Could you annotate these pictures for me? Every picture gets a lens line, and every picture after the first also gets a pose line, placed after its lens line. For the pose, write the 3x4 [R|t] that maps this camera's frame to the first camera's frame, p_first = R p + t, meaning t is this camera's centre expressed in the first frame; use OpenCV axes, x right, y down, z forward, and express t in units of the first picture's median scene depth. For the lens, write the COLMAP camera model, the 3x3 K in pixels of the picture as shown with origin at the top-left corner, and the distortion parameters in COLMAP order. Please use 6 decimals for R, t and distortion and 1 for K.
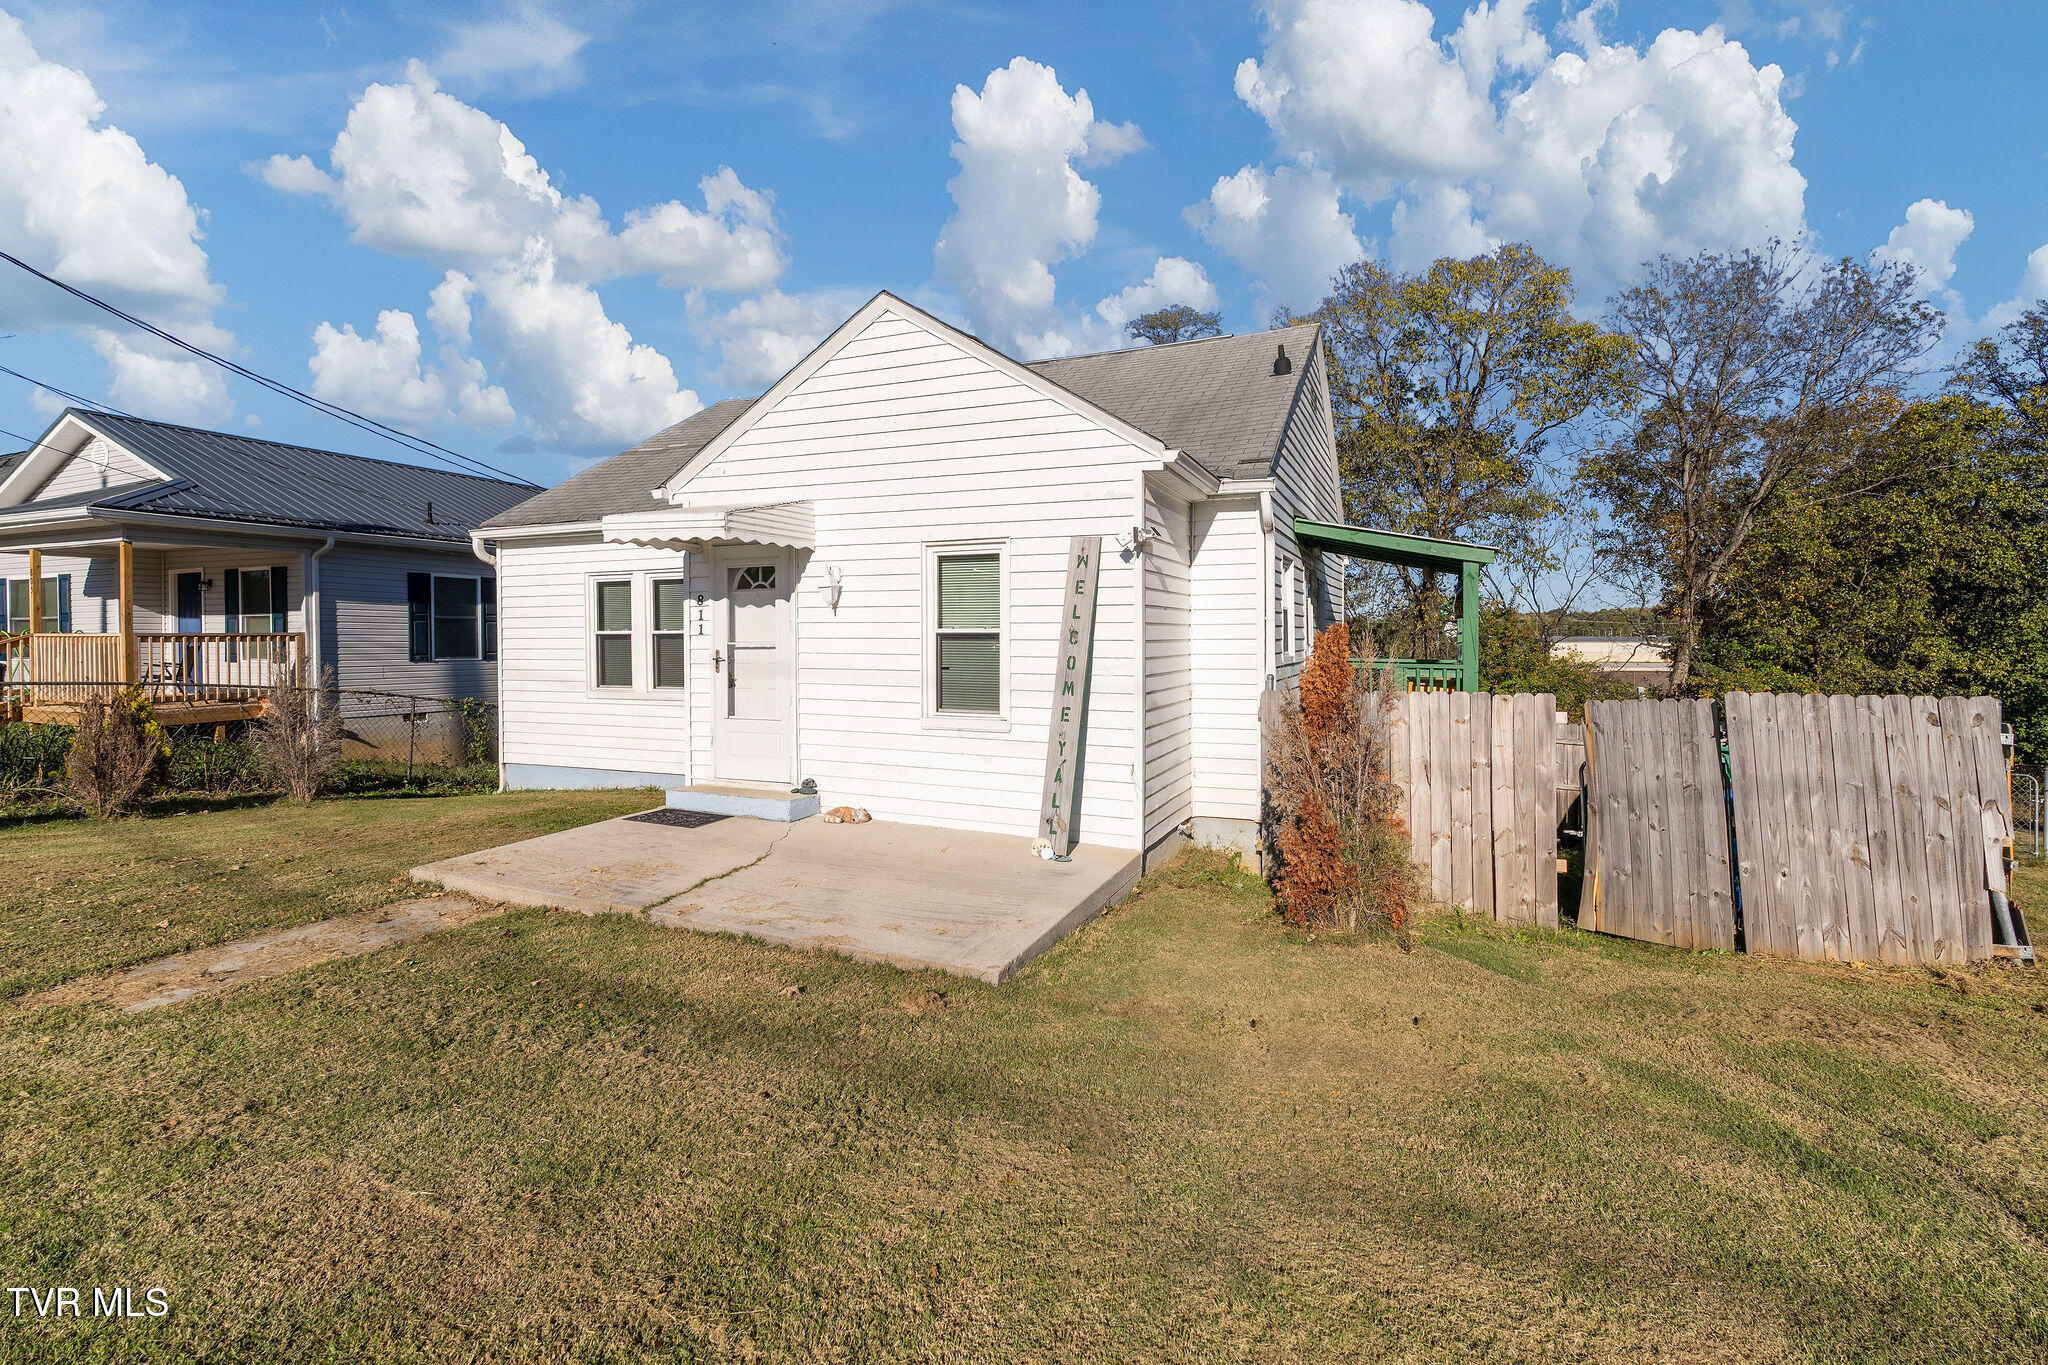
lens RADIAL K [[918.5, 0, 1031.7], [0, 918.5, 656.8], [0, 0, 1]] dist [-0.000473, 0.000533]
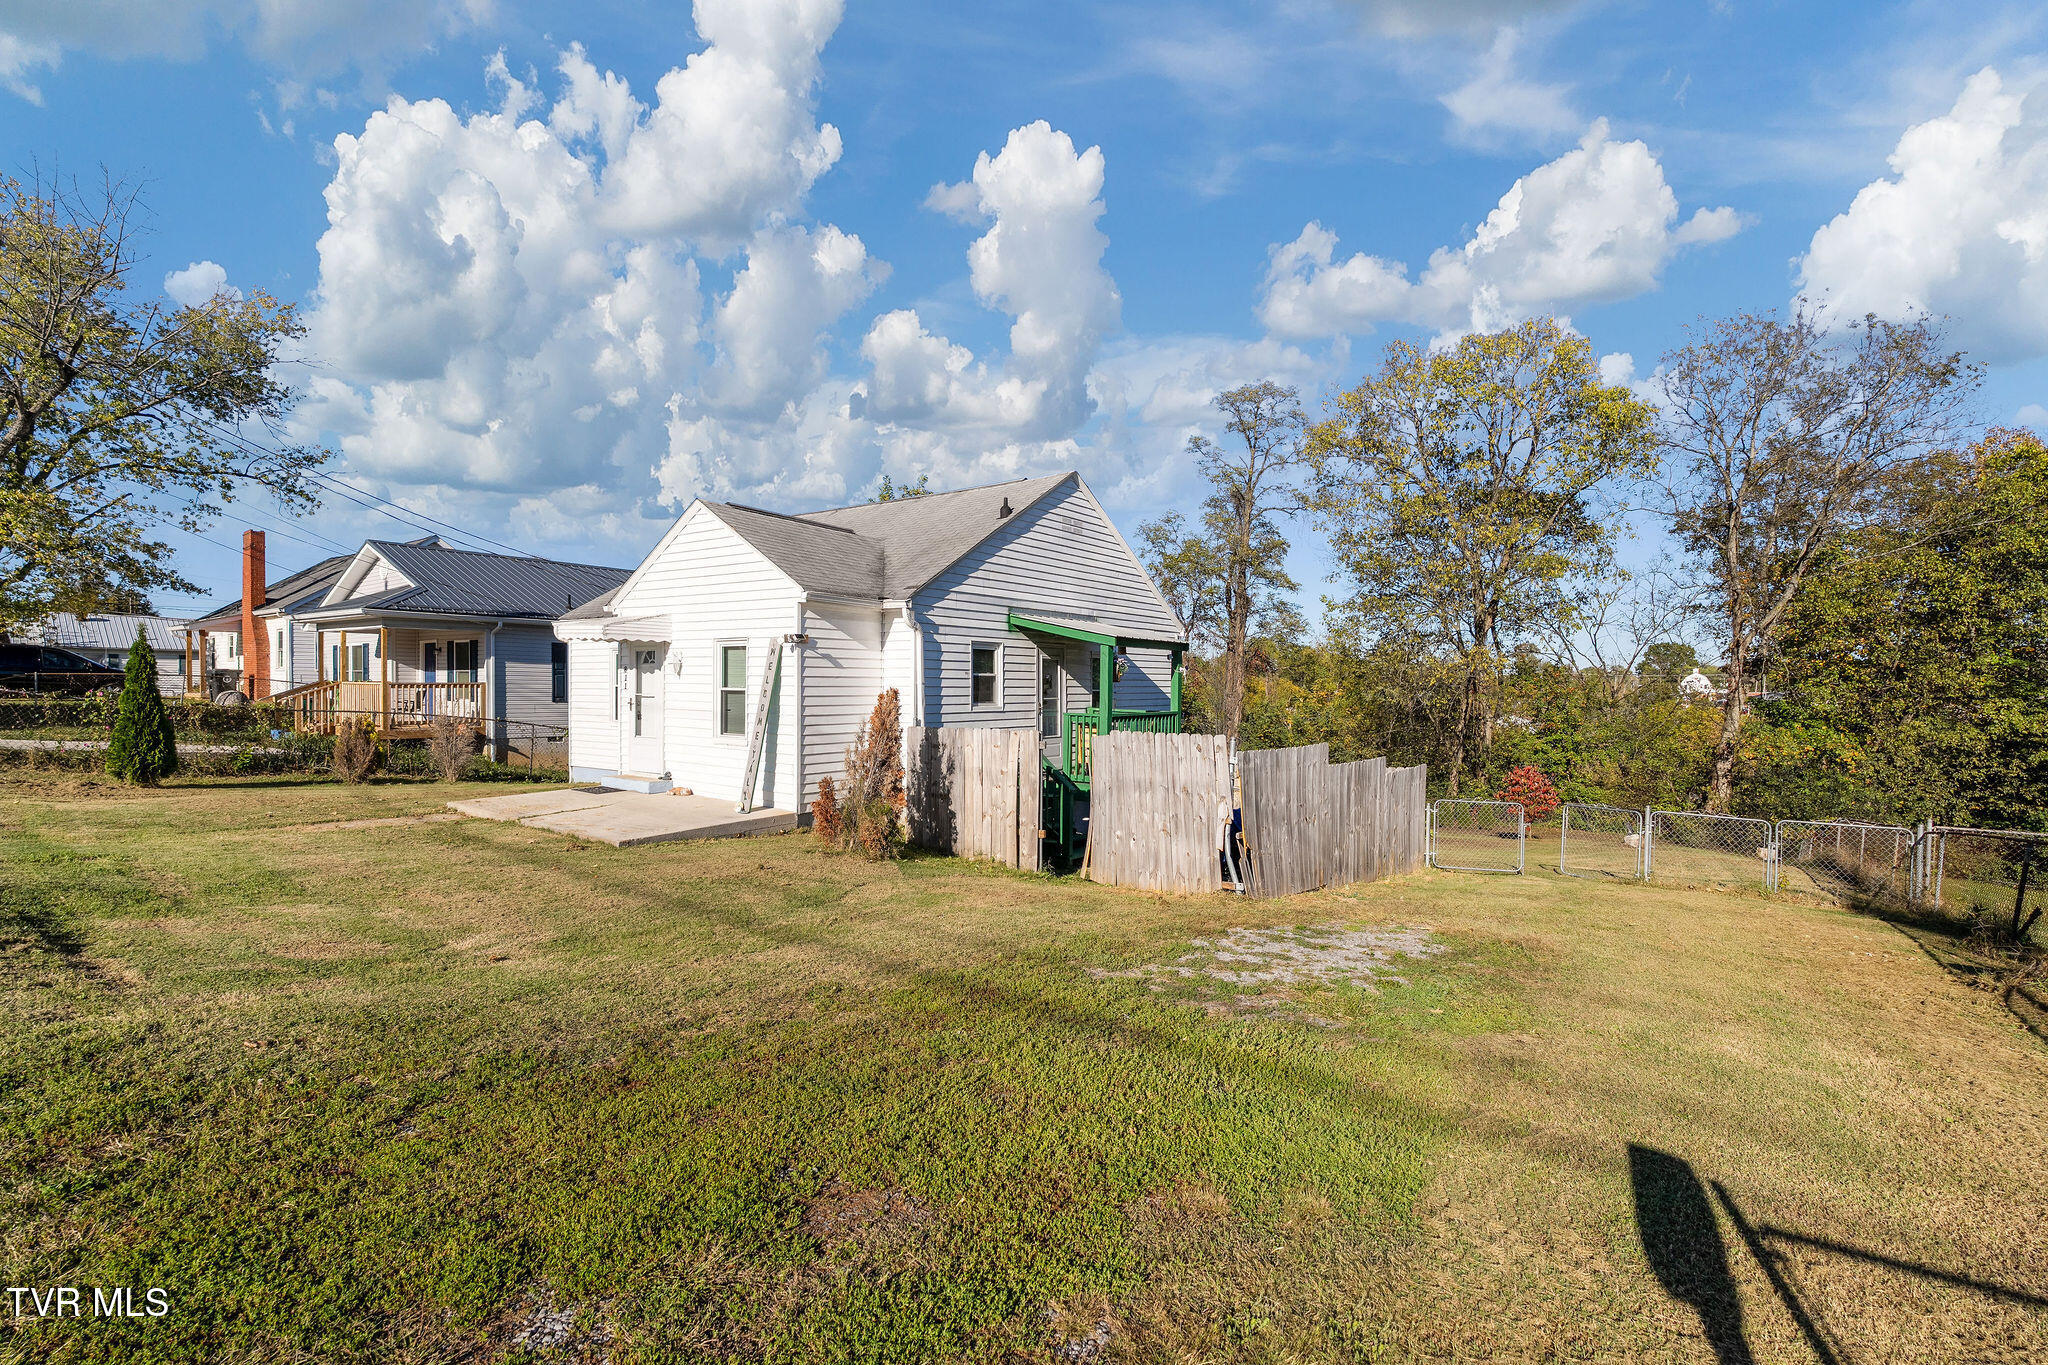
lens RADIAL K [[912.7, 0, 1031.2], [0, 912.7, 699.0], [0, 0, 1]] dist [-0.000815, 0.000248]
pose [[0.975432, 0.013020, -0.219916, 0.778676], [-0.014453, 0.999884, -0.004904, -0.007412], [0.219826, 0.007962, 0.975507, -0.528172]]
